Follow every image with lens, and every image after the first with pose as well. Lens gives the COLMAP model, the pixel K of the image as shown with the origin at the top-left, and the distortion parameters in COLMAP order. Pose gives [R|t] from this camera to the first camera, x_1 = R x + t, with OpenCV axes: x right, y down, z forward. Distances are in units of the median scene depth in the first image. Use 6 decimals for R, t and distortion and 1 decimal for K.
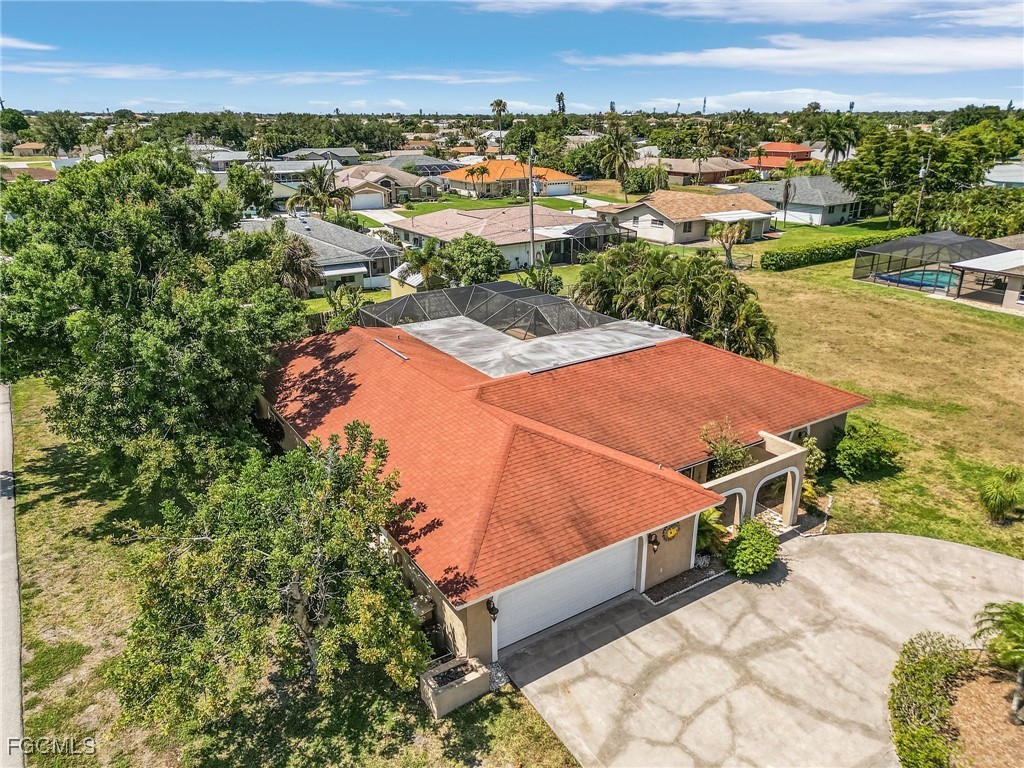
lens RADIAL K [[719.7, 0, 510.2], [0, 719.7, 382.4], [0, 0, 1]] dist [0.055444, -0.043977]
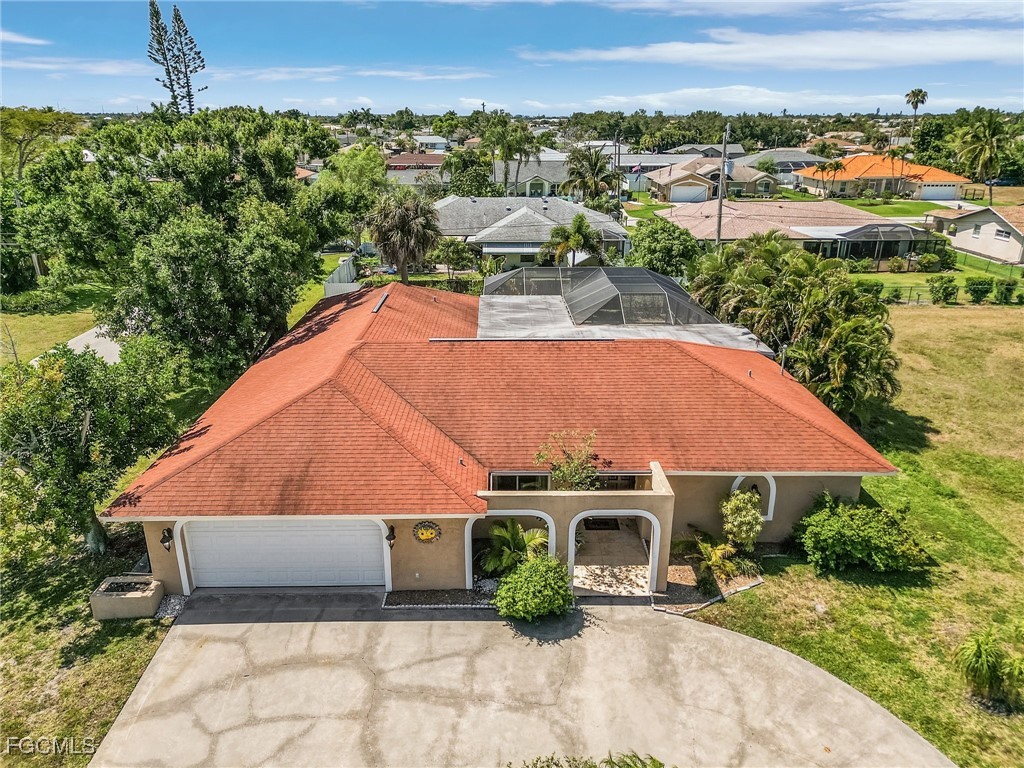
lens RADIAL K [[719.7, 0, 510.2], [0, 719.7, 382.4], [0, 0, 1]] dist [0.055444, -0.043977]
pose [[0.840487, 0.187451, -0.508373, 0.543369], [-0.189197, 0.980725, 0.048822, -0.021665], [0.507726, 0.055148, 0.859752, 0.239443]]
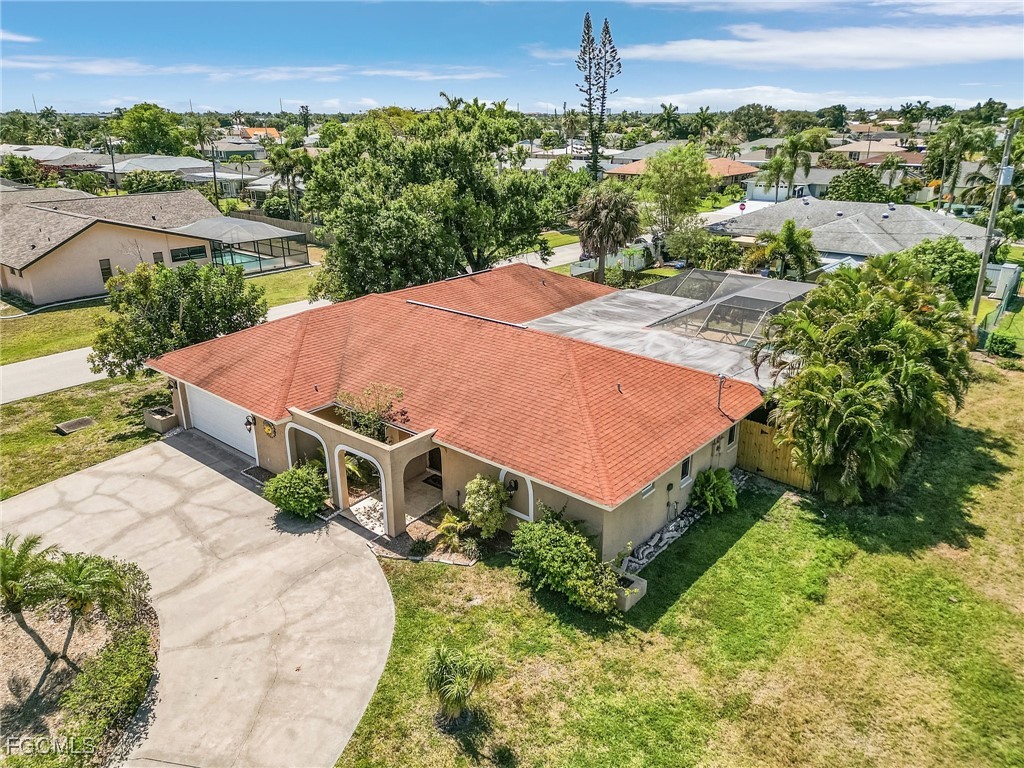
lens RADIAL K [[734.9, 0, 511.1], [0, 734.9, 350.9], [0, 0, 1]] dist [0.039735, -0.002233]
pose [[0.282637, 0.294592, -0.912870, 1.047765], [-0.327869, 0.924024, 0.196678, -0.201406], [0.901454, 0.243713, 0.357750, 0.692198]]
